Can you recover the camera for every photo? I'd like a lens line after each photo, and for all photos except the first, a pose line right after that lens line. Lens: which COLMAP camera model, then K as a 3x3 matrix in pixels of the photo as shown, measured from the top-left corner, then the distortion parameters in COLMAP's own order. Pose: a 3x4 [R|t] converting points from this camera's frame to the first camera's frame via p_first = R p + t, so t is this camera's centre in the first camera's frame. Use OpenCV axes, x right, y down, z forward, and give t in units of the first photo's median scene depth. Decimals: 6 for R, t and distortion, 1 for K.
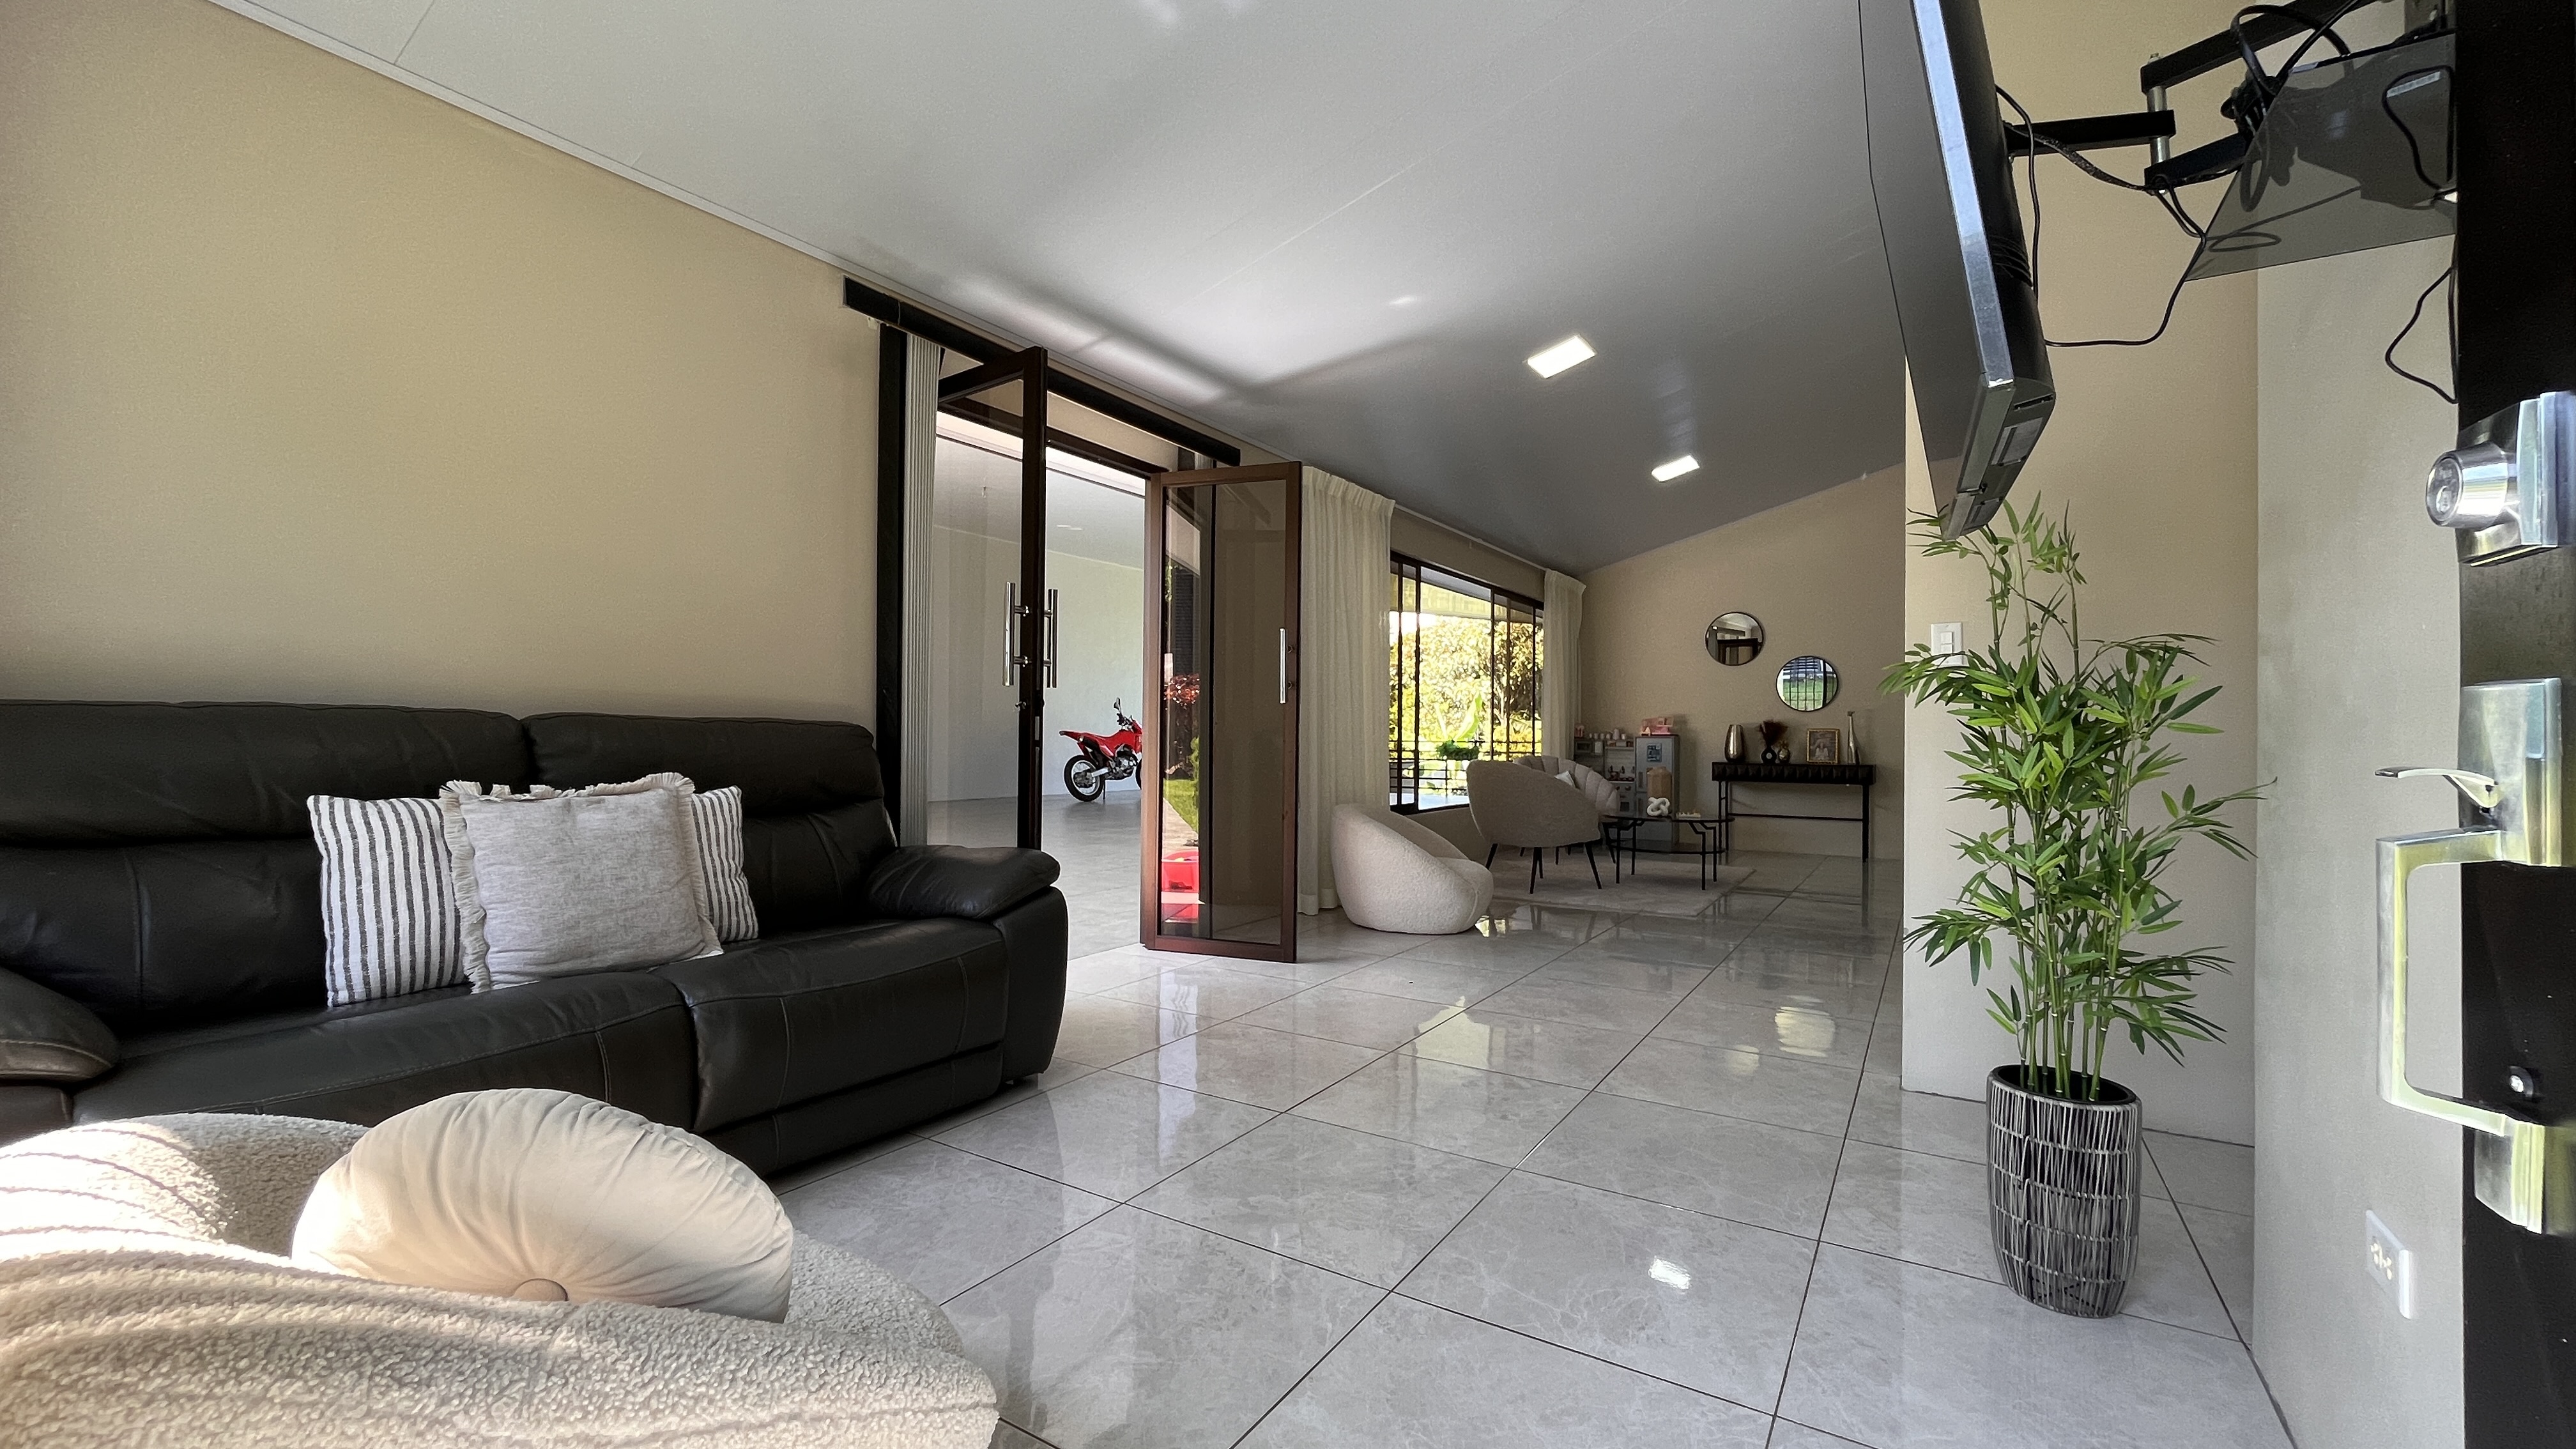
lens RADIAL K [[1044.4, 0, 1281.7], [0, 1044.4, 724.1], [0, 0, 1]] dist [-0.004549, 0.001806]
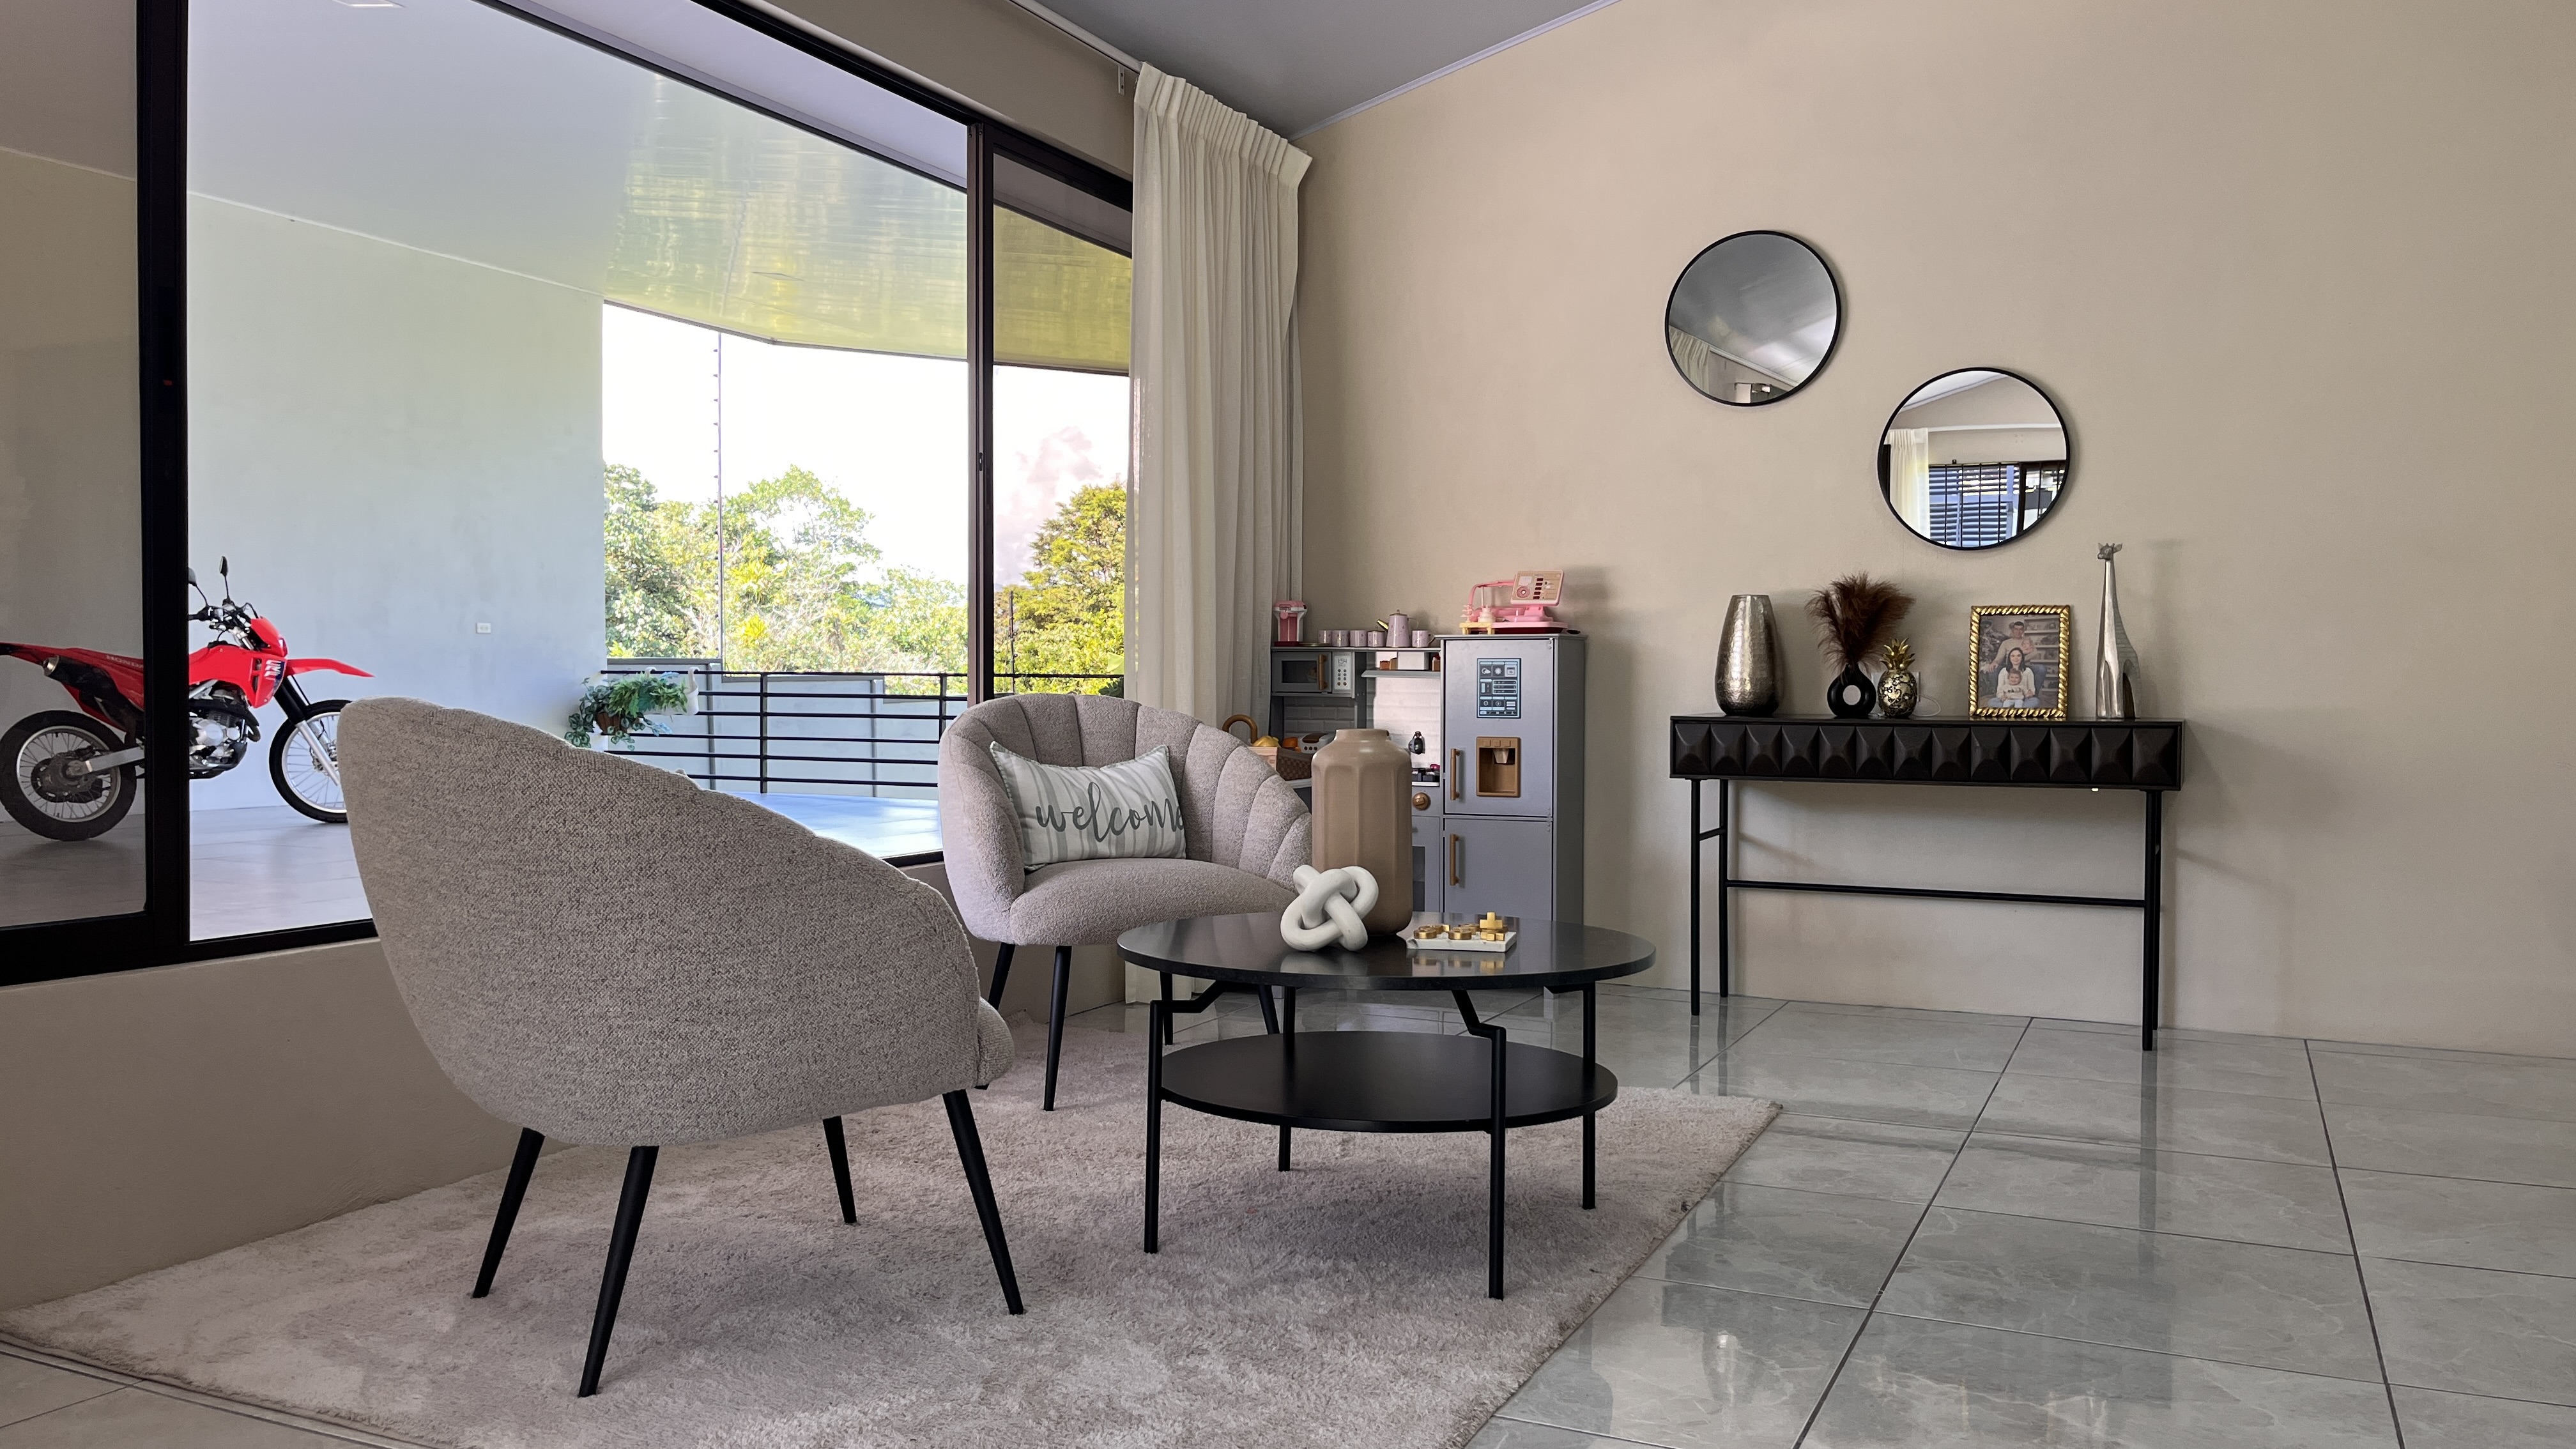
lens RADIAL K [[1960.1, 0, 1305.5], [0, 1960.1, 717.2], [0, 0, 1]] dist [0.046116, -0.057291]
pose [[0.990677, -0.003703, 0.136181, 0.450478], [-0.000206, 0.999589, 0.028681, 0.039866], [-0.136231, -0.028441, 0.990269, 0.882514]]
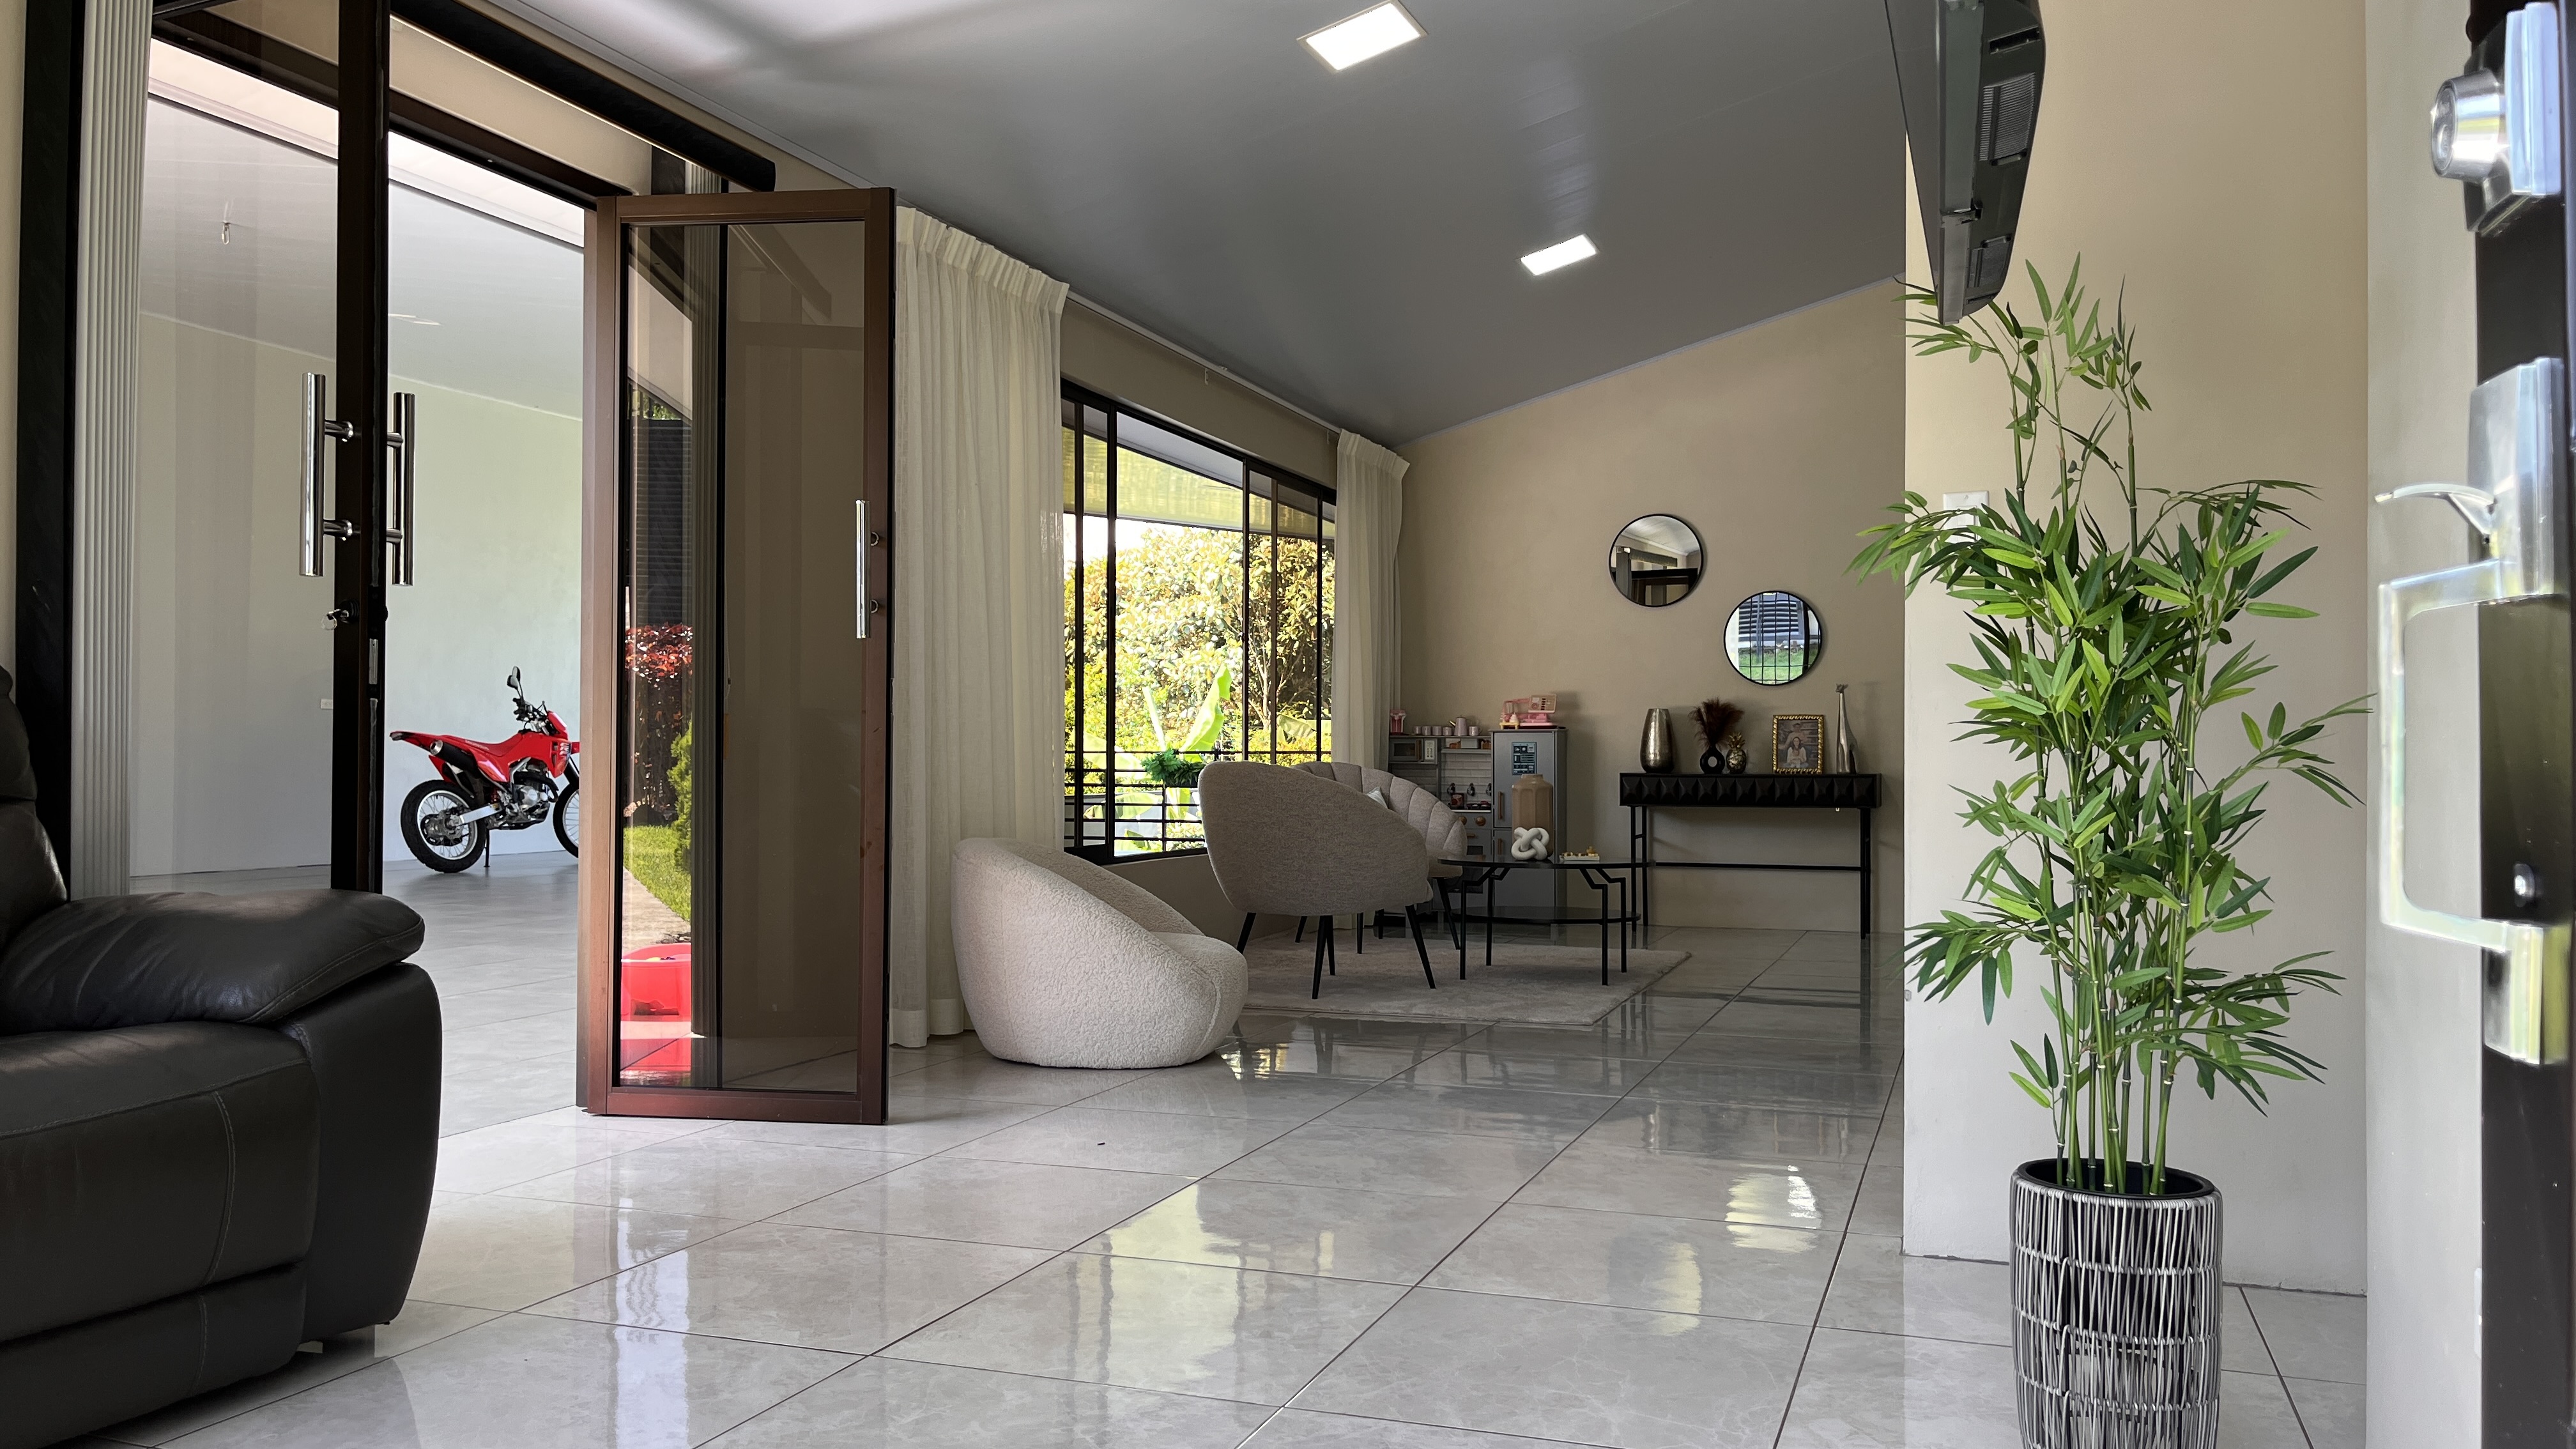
lens RADIAL K [[1960.1, 0, 1289.9], [0, 1960.1, 725.3], [0, 0, 1]] dist [0.046116, -0.057291]
pose [[0.975671, -0.001400, 0.219234, -0.005351], [0.002542, 0.999985, -0.004930, 0.029339], [-0.219224, 0.005367, 0.975660, -0.031680]]
